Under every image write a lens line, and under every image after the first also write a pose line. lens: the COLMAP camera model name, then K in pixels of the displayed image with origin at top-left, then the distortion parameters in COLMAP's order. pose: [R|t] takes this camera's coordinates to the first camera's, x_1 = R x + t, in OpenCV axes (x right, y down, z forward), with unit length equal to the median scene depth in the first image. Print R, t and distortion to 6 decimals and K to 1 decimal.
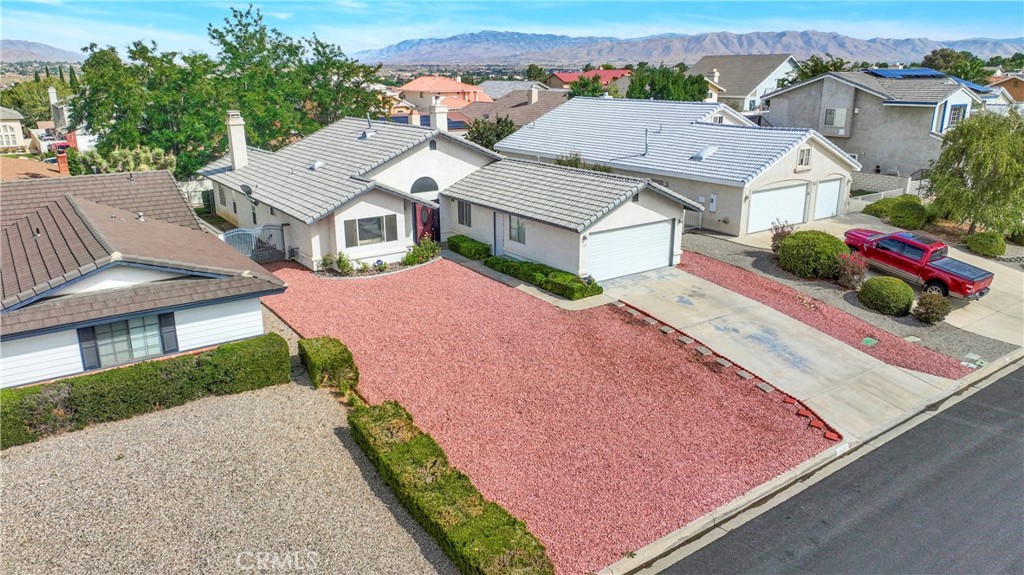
lens RADIAL K [[719.4, 0, 512.0], [0, 719.4, 287.5], [0, 0, 1]] dist [0.004175, 0.003415]
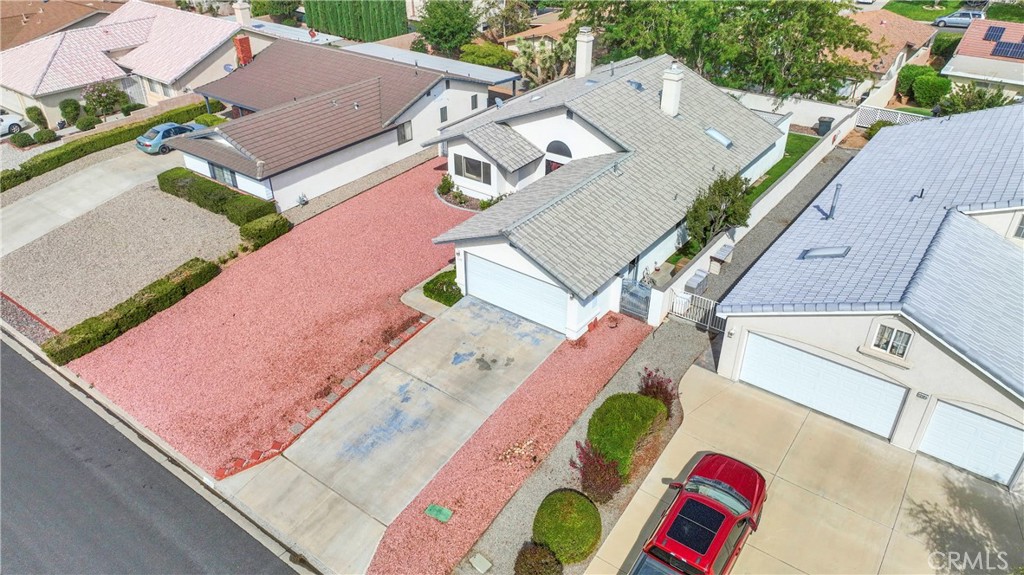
lens RADIAL K [[721.8, 0, 512.0], [0, 721.8, 287.5], [0, 0, 1]] dist [0.010110, 0.003027]
pose [[0.300822, 0.508184, -0.807004, 0.903325], [-0.277033, 0.856275, 0.435943, -0.457365], [0.912556, 0.092426, 0.398370, 0.605979]]
